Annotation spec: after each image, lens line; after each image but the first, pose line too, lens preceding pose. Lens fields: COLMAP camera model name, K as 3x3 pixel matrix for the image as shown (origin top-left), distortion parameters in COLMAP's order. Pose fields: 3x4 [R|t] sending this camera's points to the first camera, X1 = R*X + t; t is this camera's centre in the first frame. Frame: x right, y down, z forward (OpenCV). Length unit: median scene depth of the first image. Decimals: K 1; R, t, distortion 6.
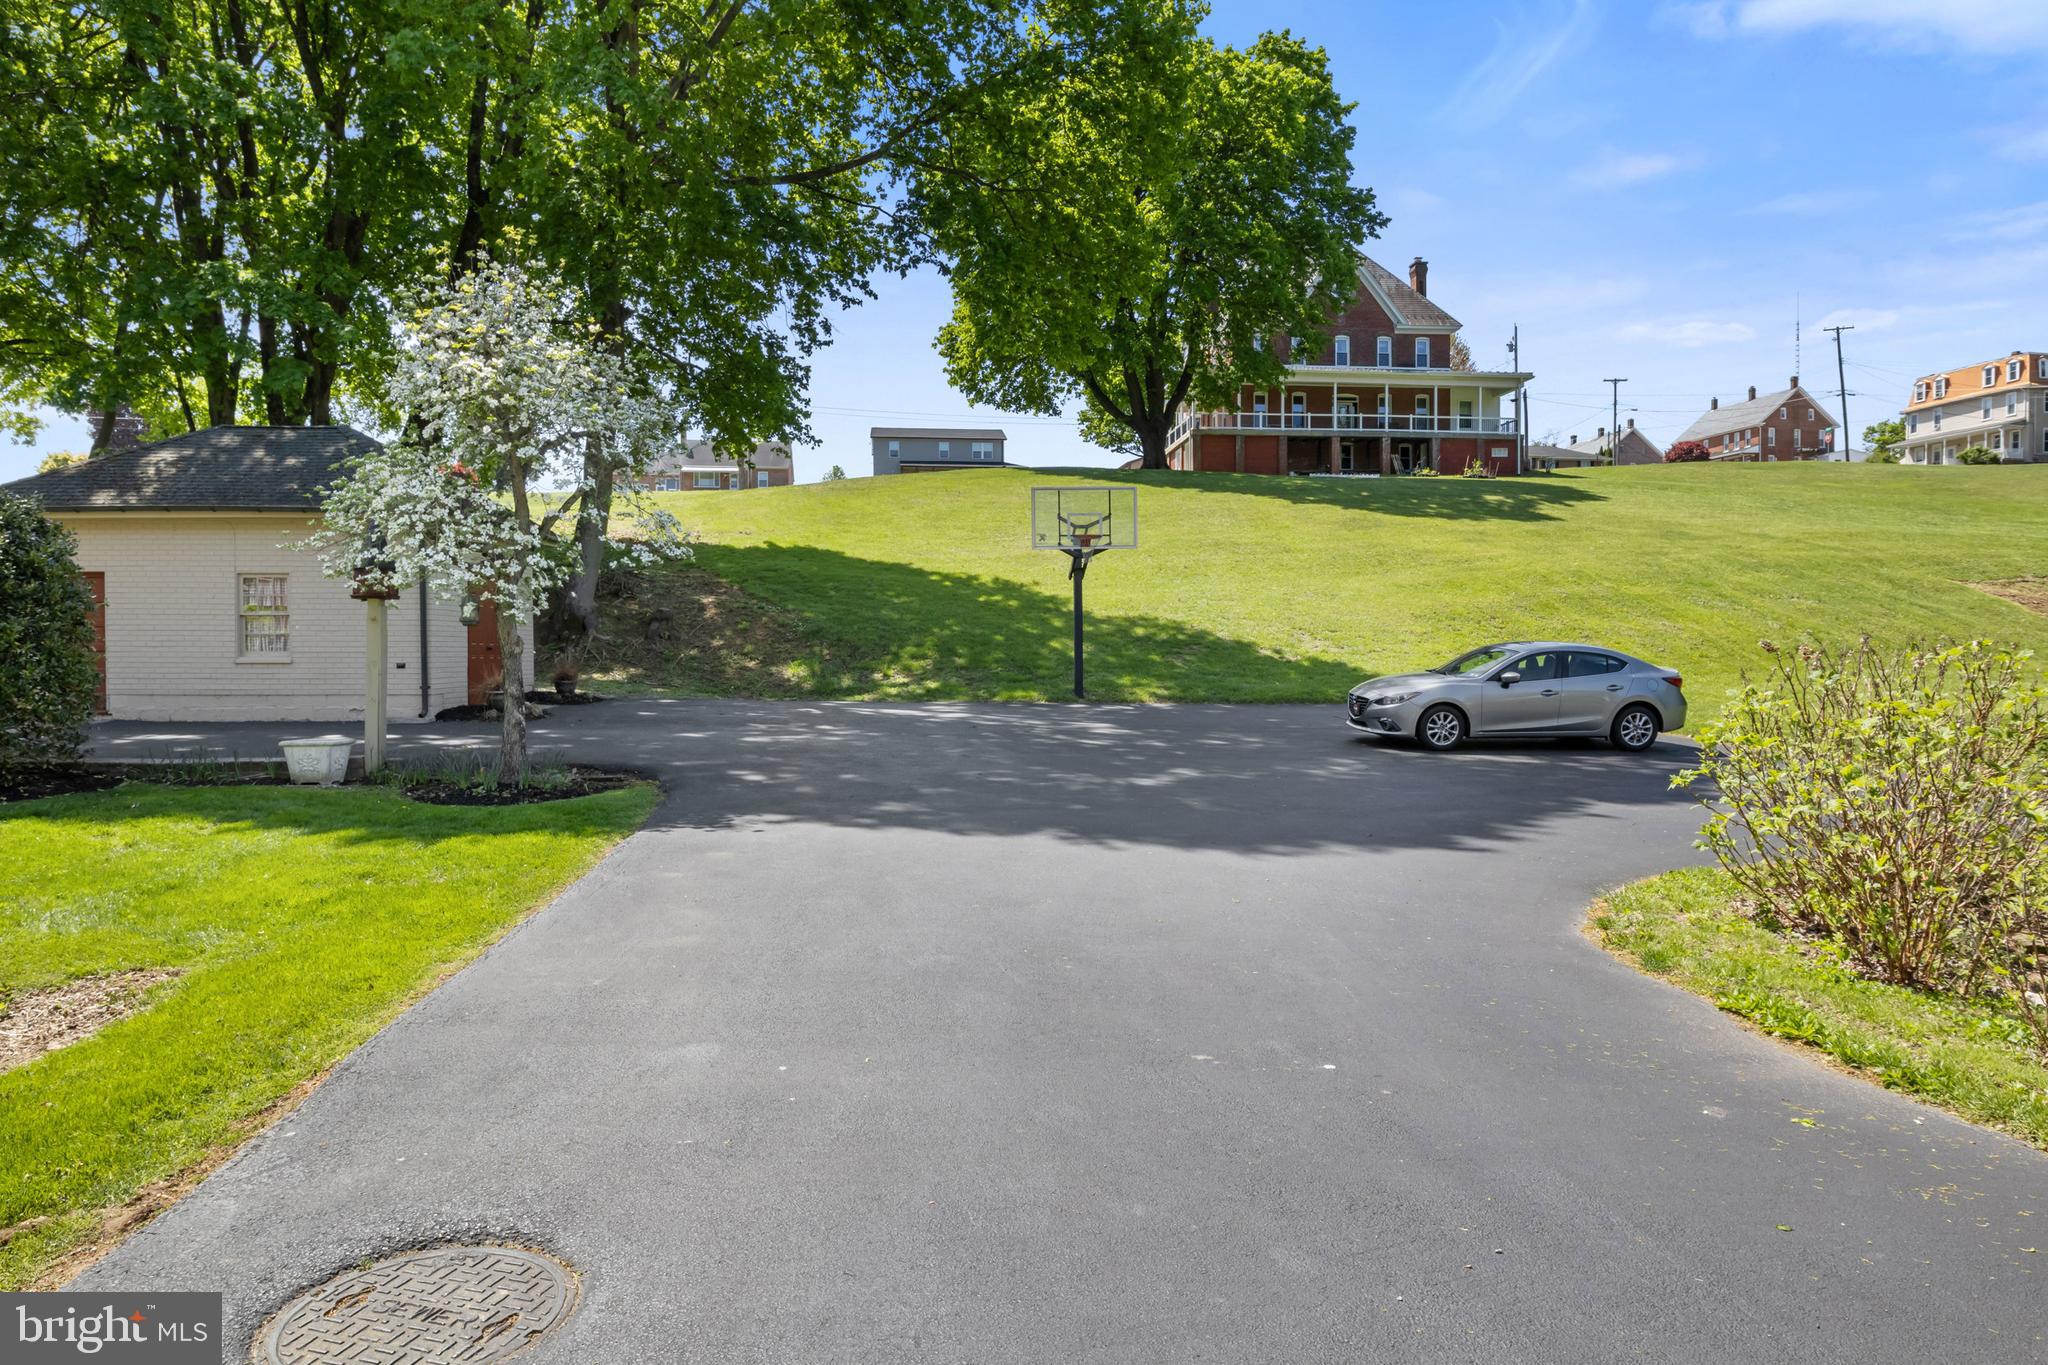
lens RADIAL K [[1250.6, 0, 1022.6], [0, 1250.6, 668.0], [0, 0, 1]] dist [-0.008743, 0.002362]
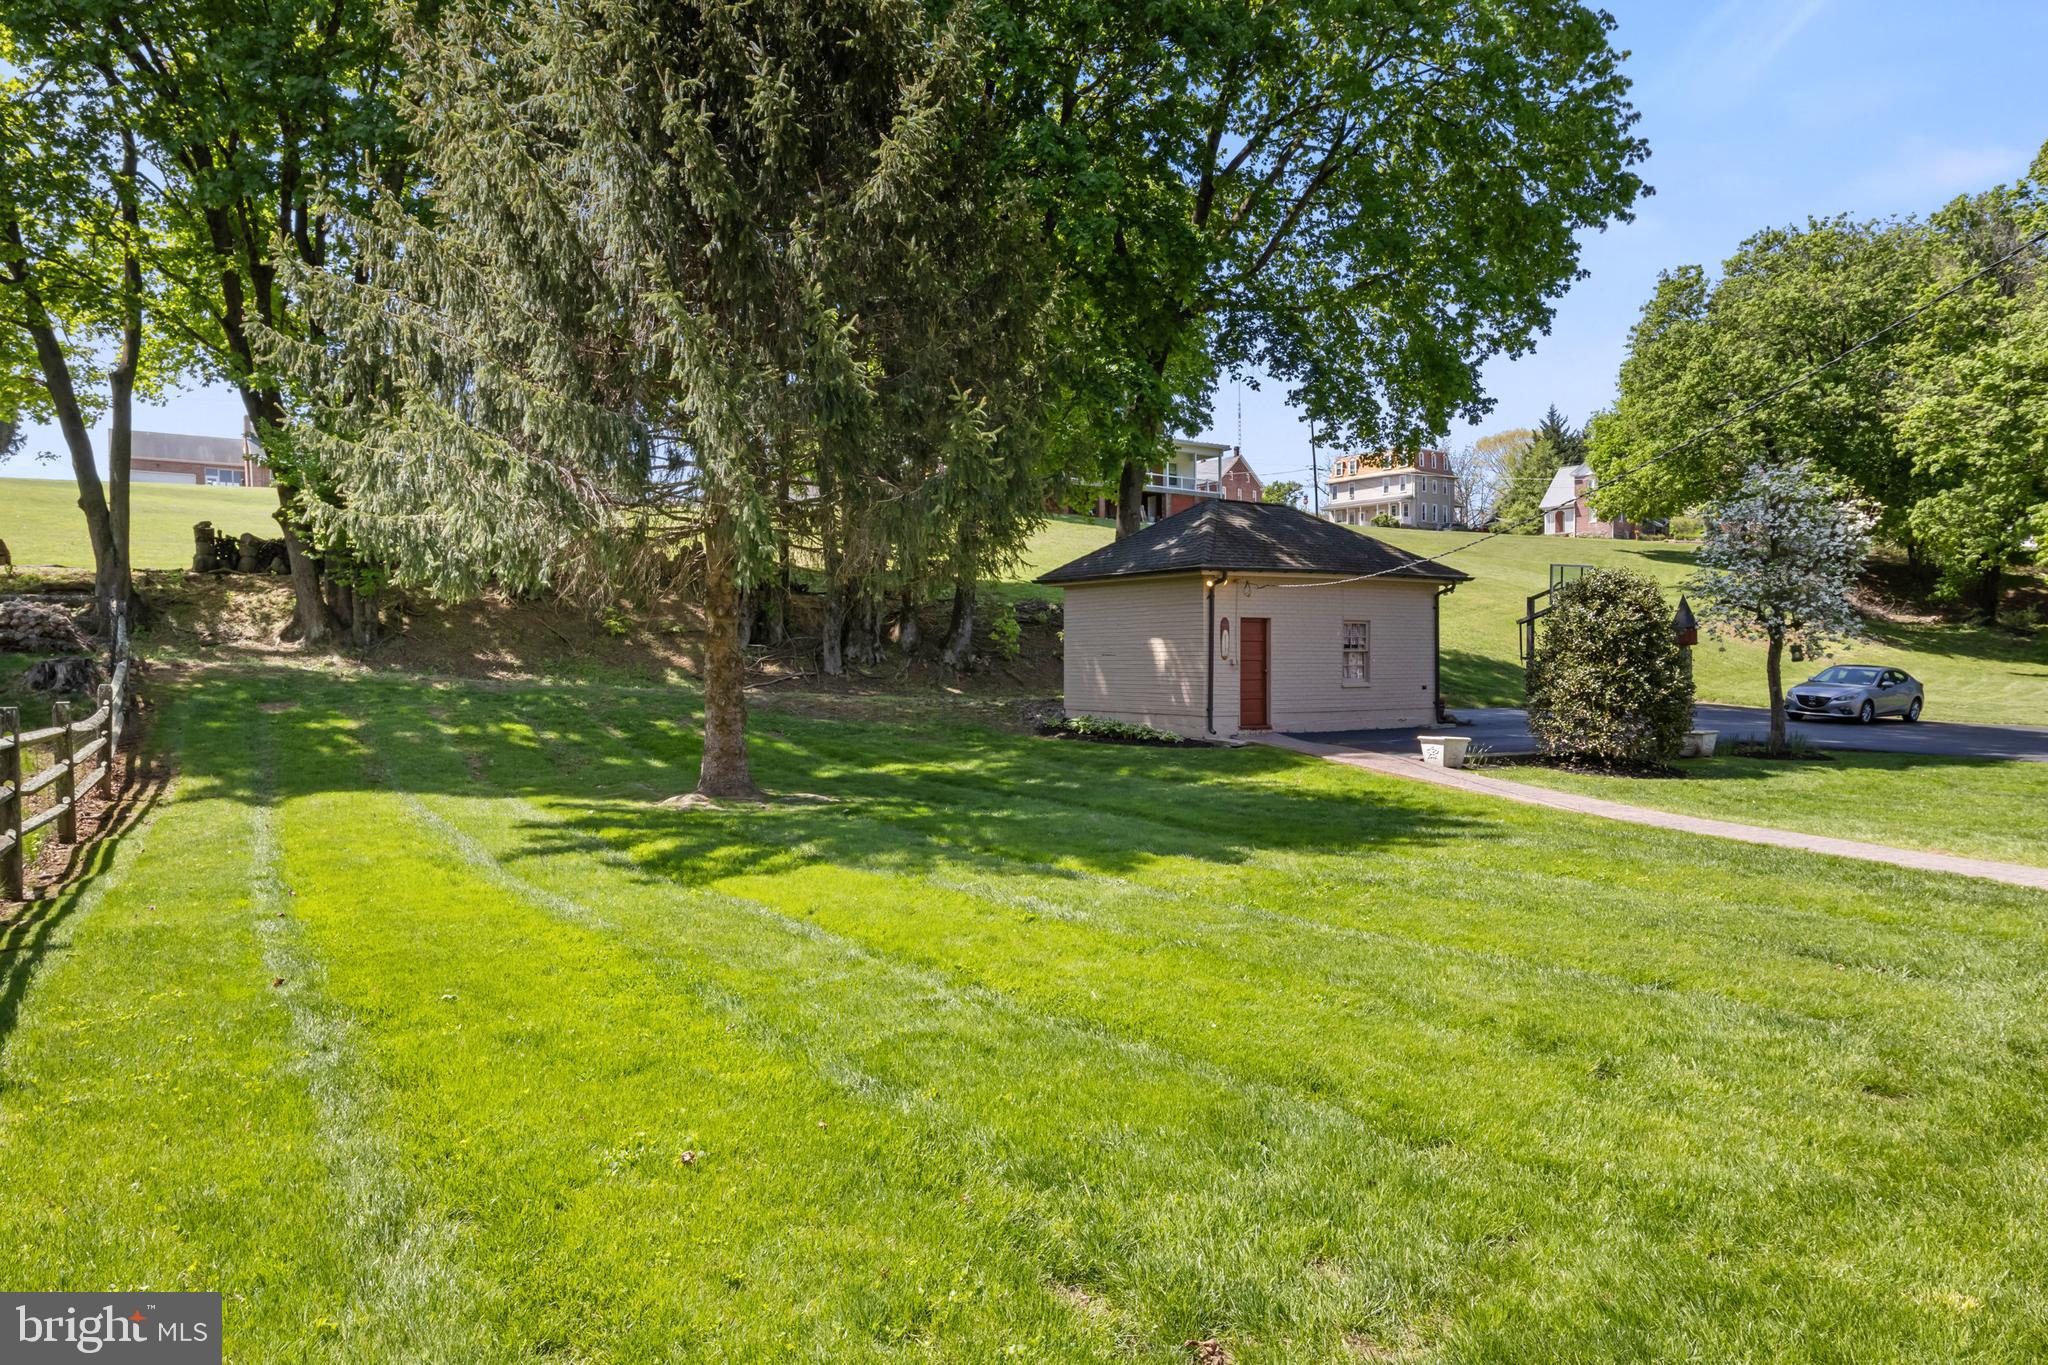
lens RADIAL K [[1250.6, 0, 1020.5], [0, 1250.6, 702.8], [0, 0, 1]] dist [-0.008743, 0.002362]
pose [[0.876619, -0.020489, 0.480749, -0.390075], [0.013373, 0.999745, 0.018223, -0.003879], [-0.480999, -0.009546, 0.876669, -0.003527]]
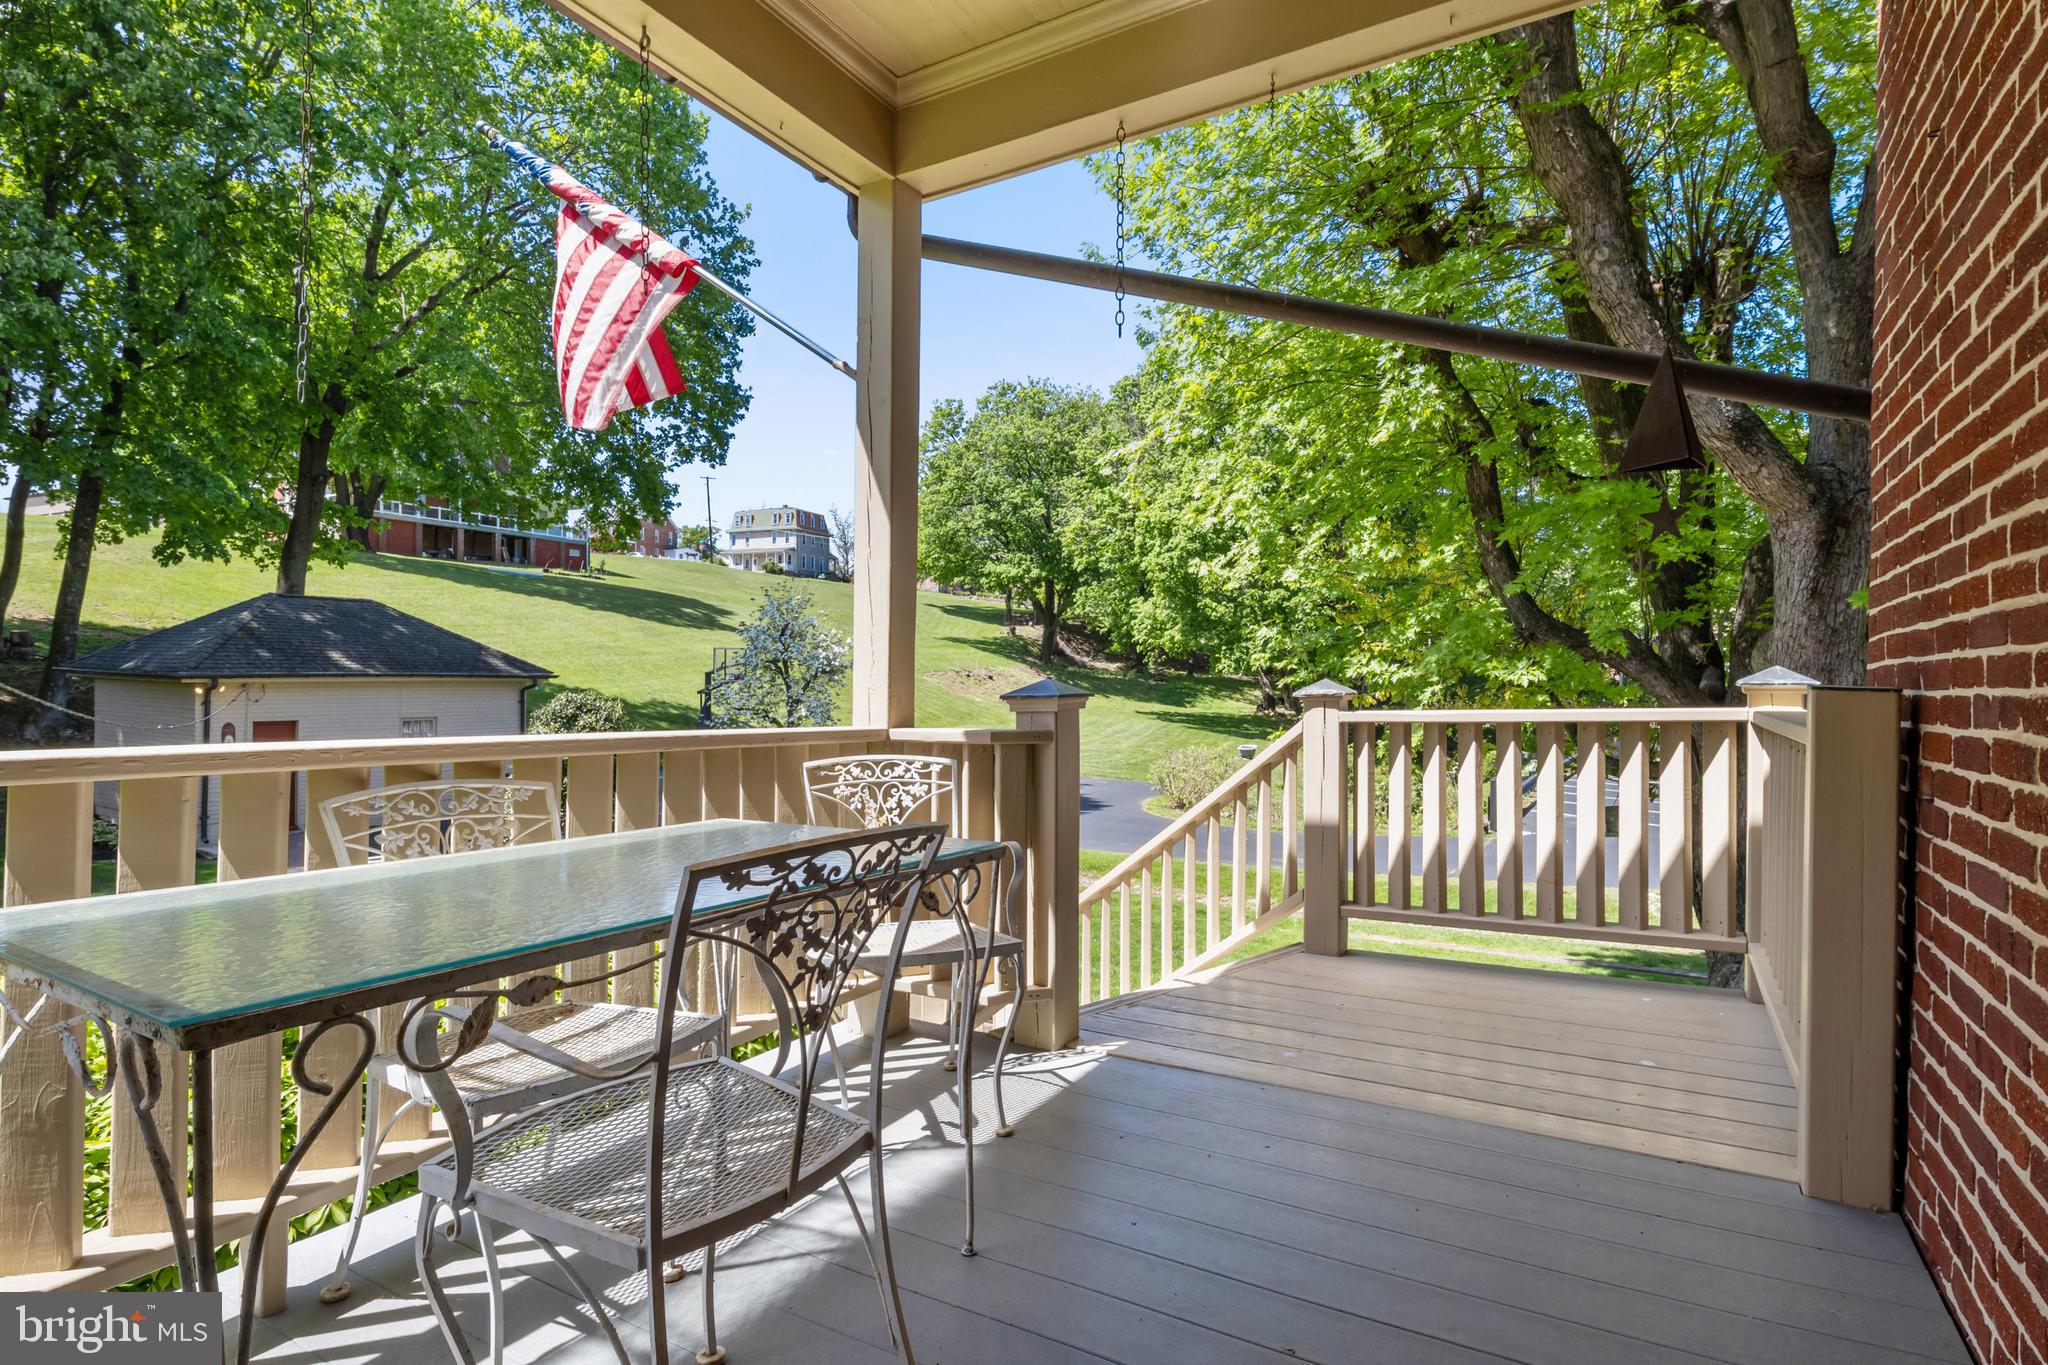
lens RADIAL K [[1028.5, 0, 1006.5], [0, 1028.5, 670.7], [0, 0, 1]] dist [-0.006228, -0.001603]
pose [[0.569103, 0.008974, 0.822217, -0.293572], [-0.000586, 0.999945, -0.010509, -0.028910], [-0.822266, 0.005499, 0.569077, -0.055686]]
